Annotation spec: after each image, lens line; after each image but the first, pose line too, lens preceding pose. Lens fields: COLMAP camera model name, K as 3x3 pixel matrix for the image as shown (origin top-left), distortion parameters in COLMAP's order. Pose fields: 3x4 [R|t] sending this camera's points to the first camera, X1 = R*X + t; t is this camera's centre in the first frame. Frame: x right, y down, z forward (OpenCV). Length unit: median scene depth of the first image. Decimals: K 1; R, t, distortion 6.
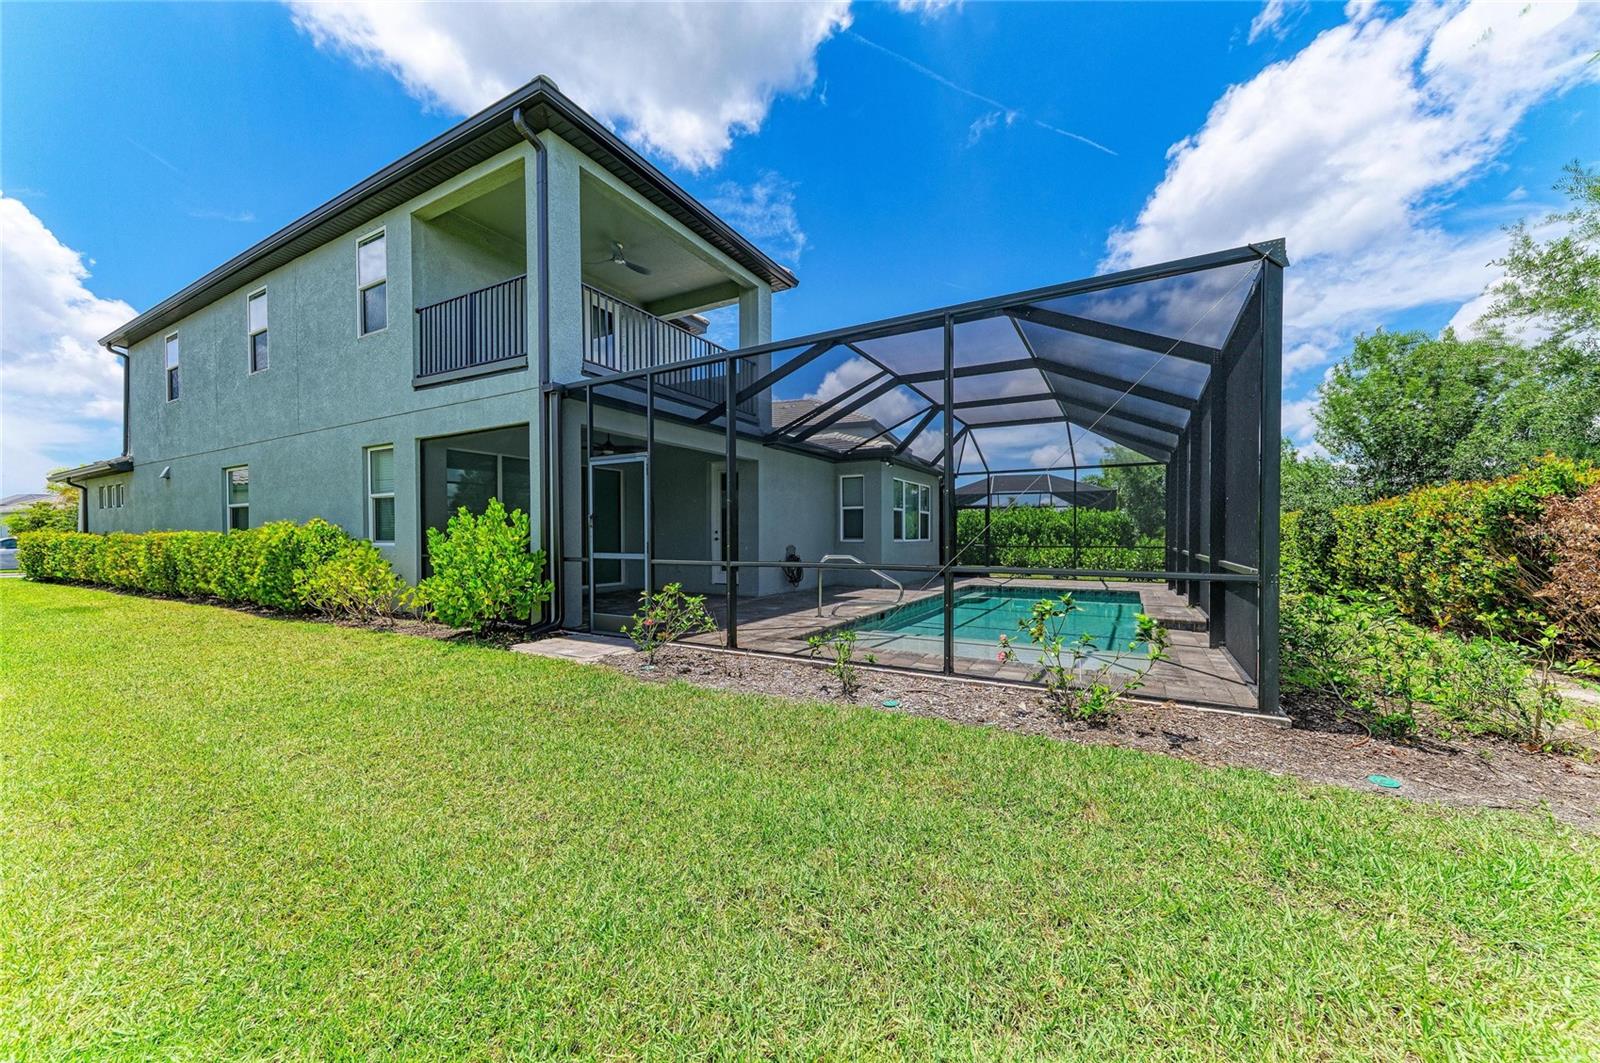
lens RADIAL K [[581.6, 0, 800.6], [0, 581.6, 551.0], [0, 0, 1]] dist [0.000029, -0.000052]
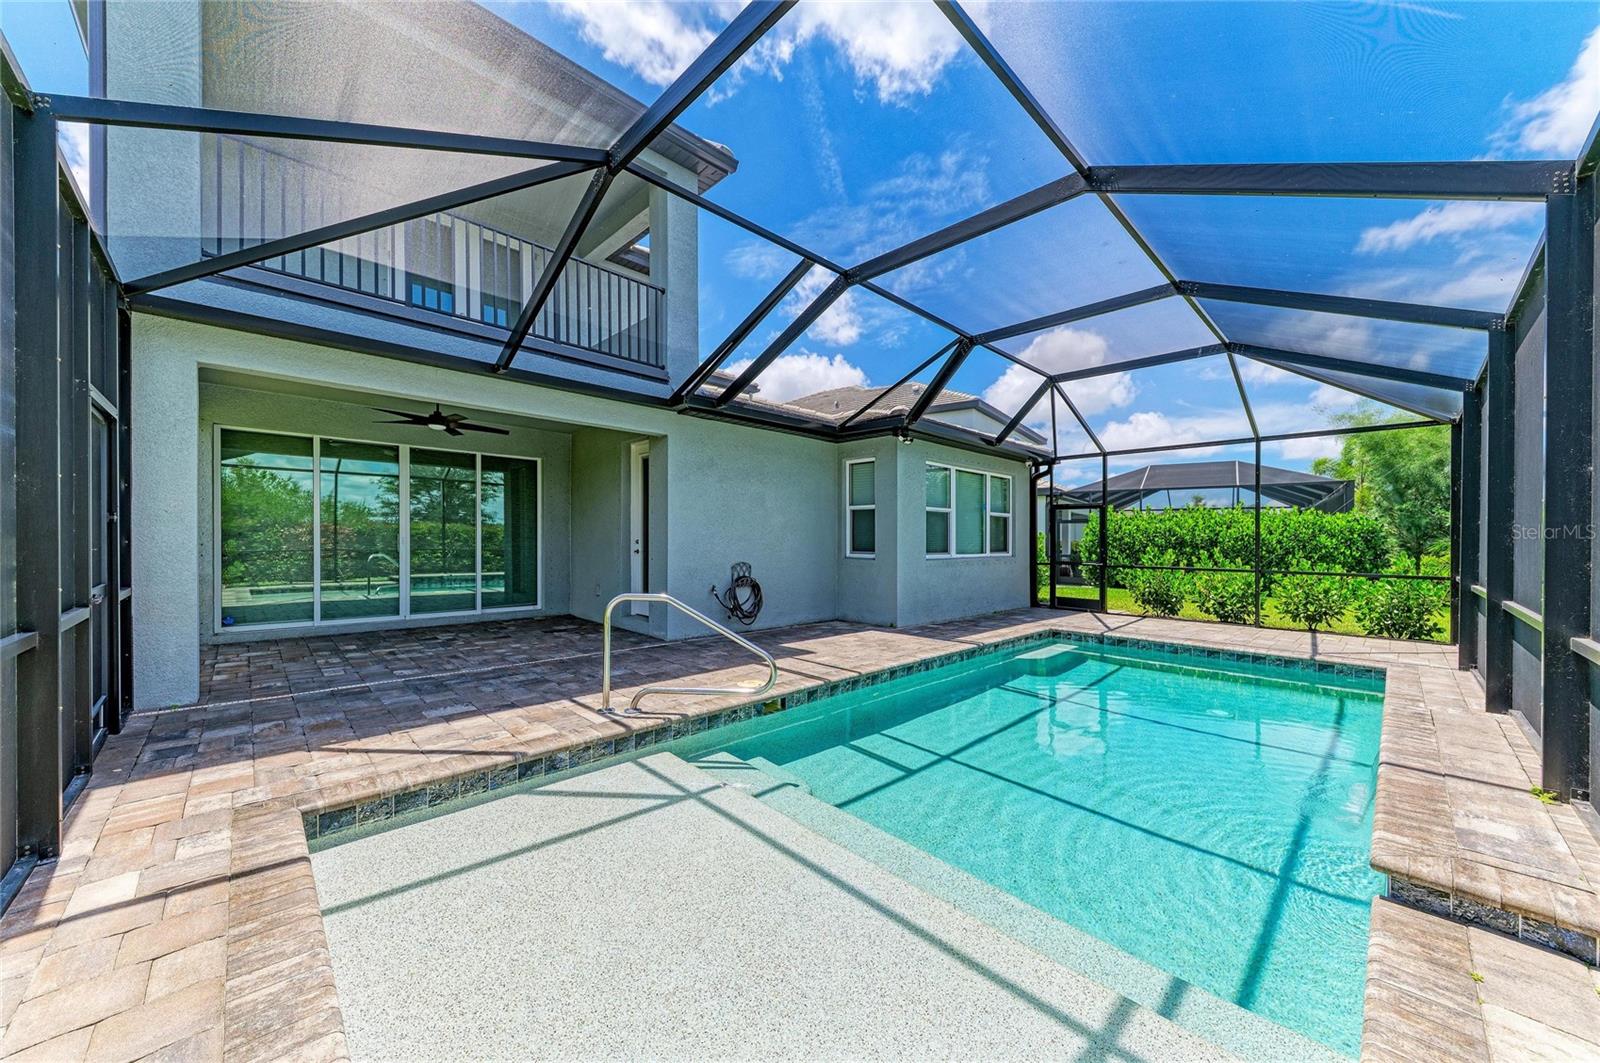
lens RADIAL K [[573.8, 0, 809.1], [0, 573.8, 542.2], [0, 0, 1]] dist [0.008025, -0.000251]
pose [[0.960900, 0.013121, -0.276585, 0.214335], [-0.018801, 0.999663, -0.017894, -0.020346], [0.276257, 0.022394, 0.960823, 0.337110]]
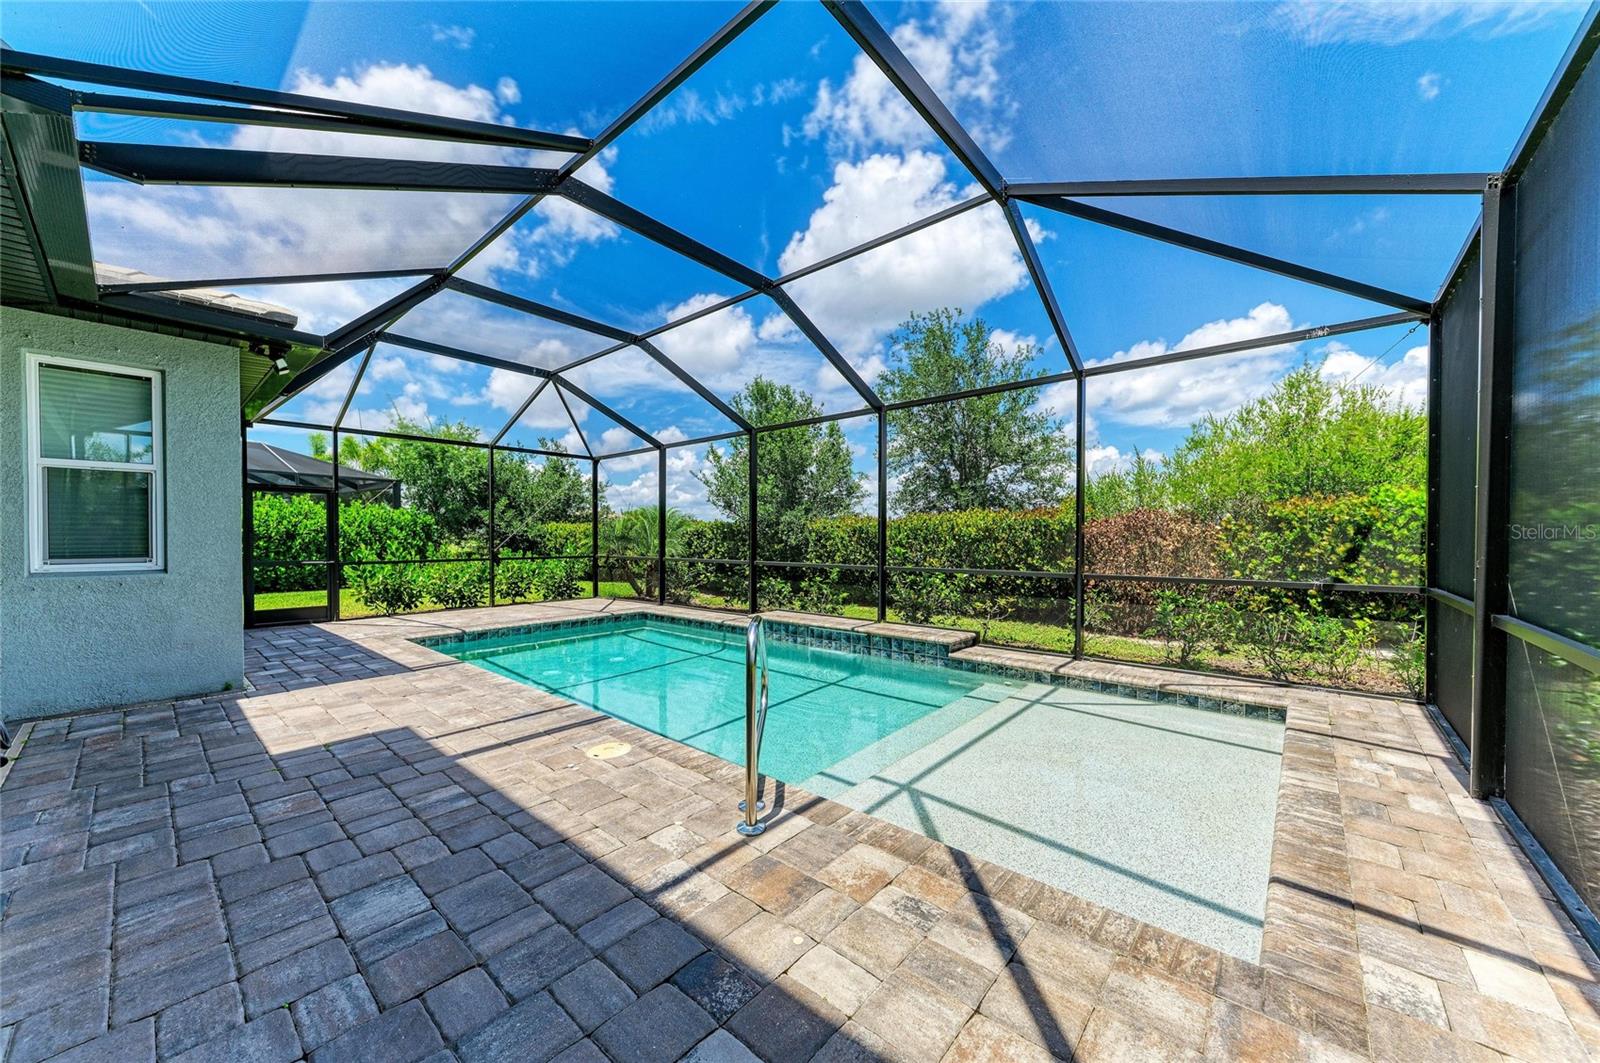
lens RADIAL K [[573.8, 0, 809.1], [0, 573.8, 542.2], [0, 0, 1]] dist [0.008025, -0.000251]
pose [[0.190911, -0.008841, 0.981568, -0.148562], [0.025587, 0.999664, 0.004028, -0.023069], [-0.981274, 0.024346, 0.191073, 0.551883]]
